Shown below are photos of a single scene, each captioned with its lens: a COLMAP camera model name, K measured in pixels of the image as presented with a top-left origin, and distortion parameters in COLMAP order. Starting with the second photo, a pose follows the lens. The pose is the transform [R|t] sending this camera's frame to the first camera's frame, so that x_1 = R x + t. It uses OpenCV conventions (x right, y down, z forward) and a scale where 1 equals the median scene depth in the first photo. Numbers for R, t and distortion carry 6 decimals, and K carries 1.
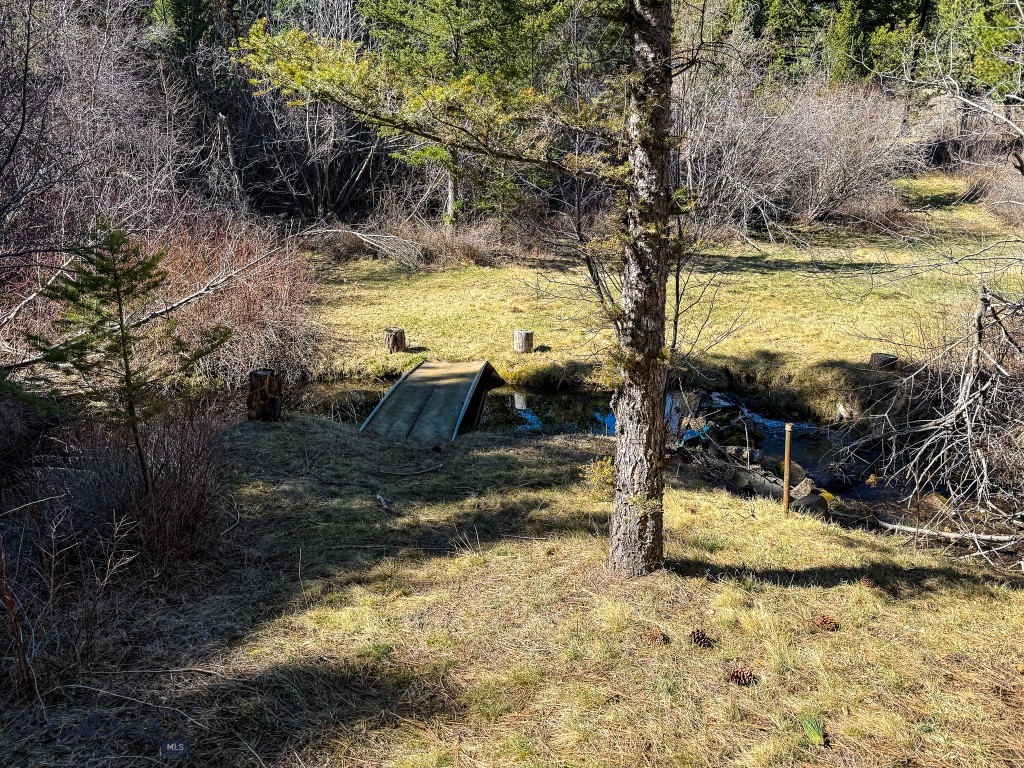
lens RADIAL K [[816.5, 0, 512.0], [0, 816.5, 384.0], [0, 0, 1]] dist [0.138584, -0.255981]
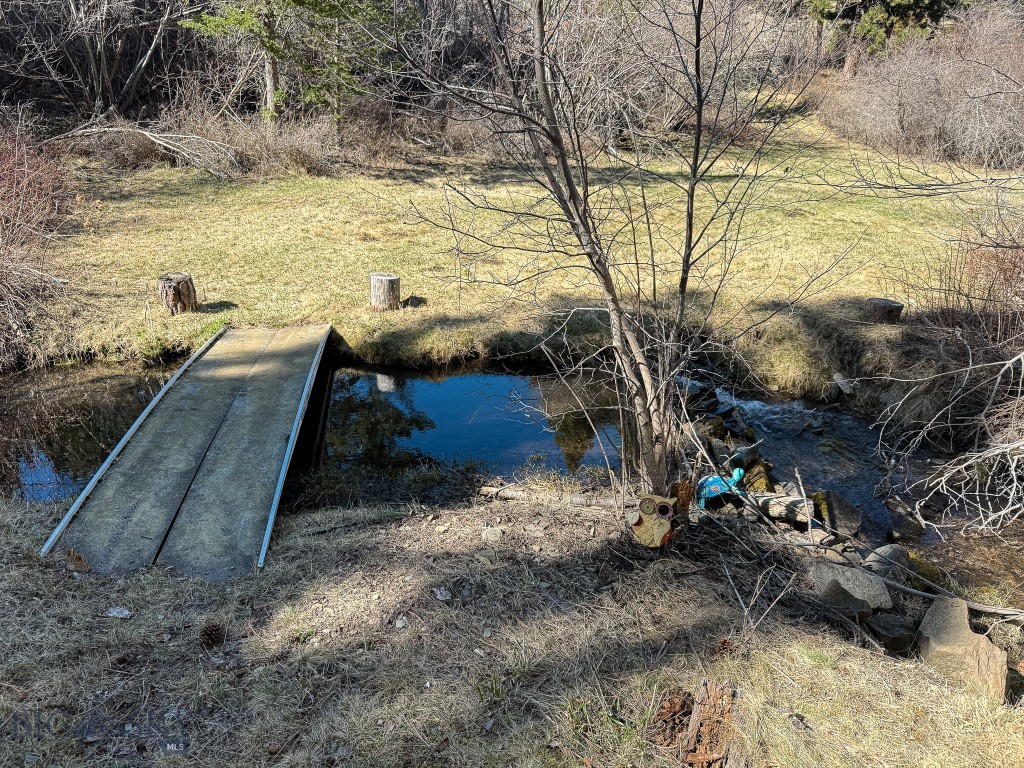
lens RADIAL K [[712.5, 0, 512.0], [0, 712.5, 384.0], [0, 0, 1]] dist [0.083474, -0.157508]
pose [[0.977262, -0.056924, 0.204251, -0.005528], [0.028700, 0.989936, 0.138575, -0.037028], [-0.210084, -0.129562, 0.969061, 0.271186]]
